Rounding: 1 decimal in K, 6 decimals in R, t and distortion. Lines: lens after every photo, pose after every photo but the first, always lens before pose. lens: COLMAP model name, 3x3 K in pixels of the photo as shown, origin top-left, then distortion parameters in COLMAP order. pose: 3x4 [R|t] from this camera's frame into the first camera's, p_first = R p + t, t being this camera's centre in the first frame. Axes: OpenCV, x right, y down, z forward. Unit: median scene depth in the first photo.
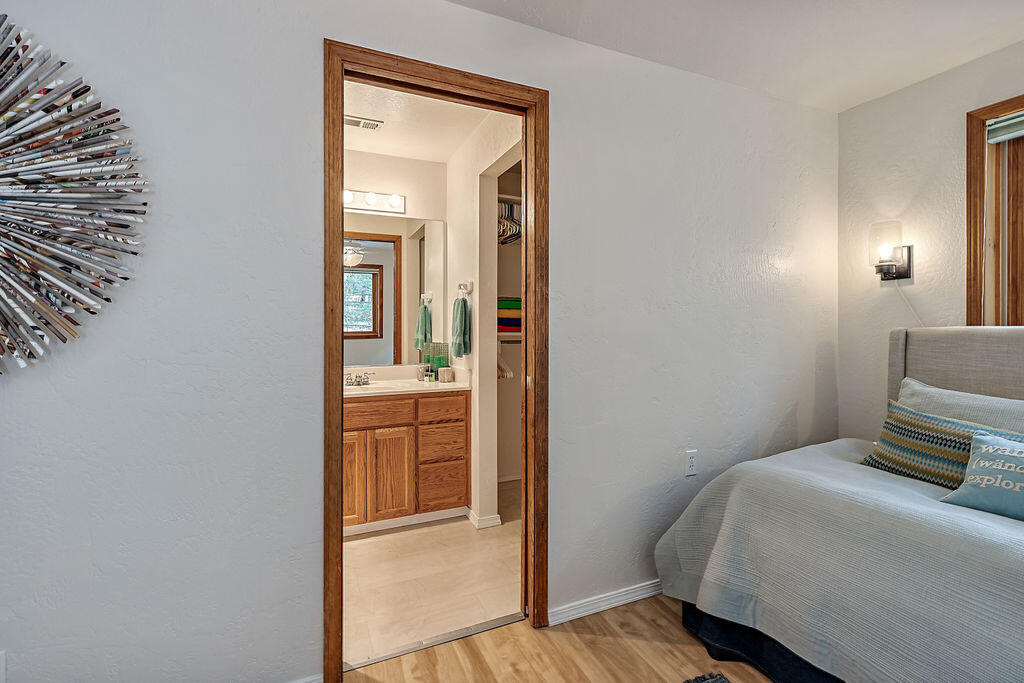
lens RADIAL K [[464.7, 0, 513.9], [0, 464.7, 334.6], [0, 0, 1]] dist [-0.000513, -0.000231]
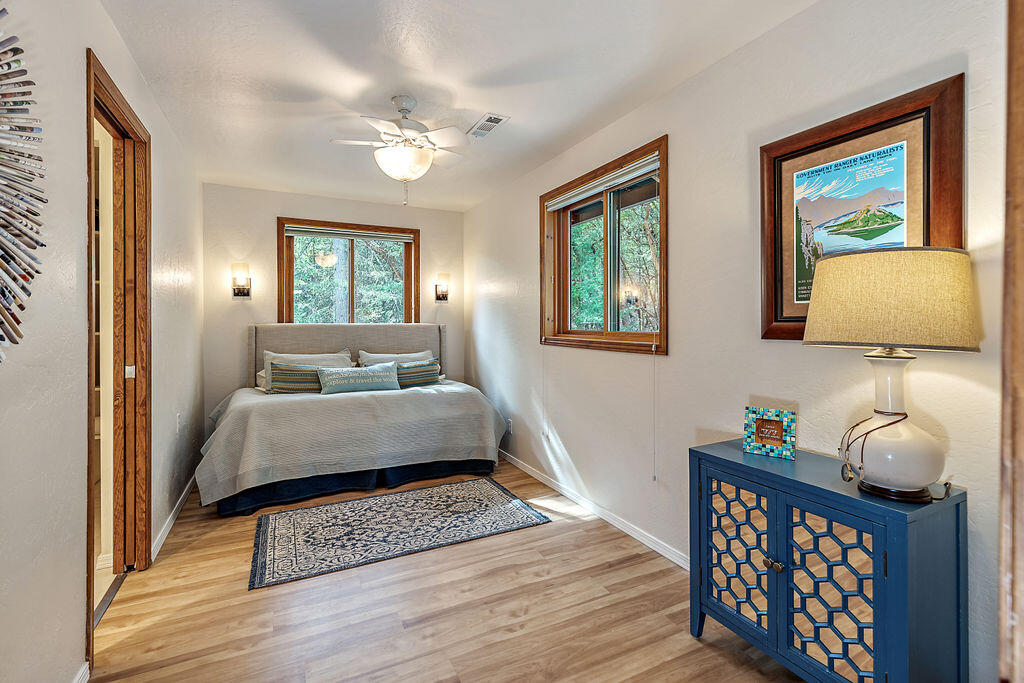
lens RADIAL K [[464.7, 0, 512.4], [0, 464.7, 331.0], [0, 0, 1]] dist [-0.000513, -0.000231]
pose [[-0.038797, -0.014365, 0.999144, -1.151579], [0.008065, 0.999860, 0.014688, -0.007273], [-0.999215, 0.008628, -0.038675, 0.071716]]
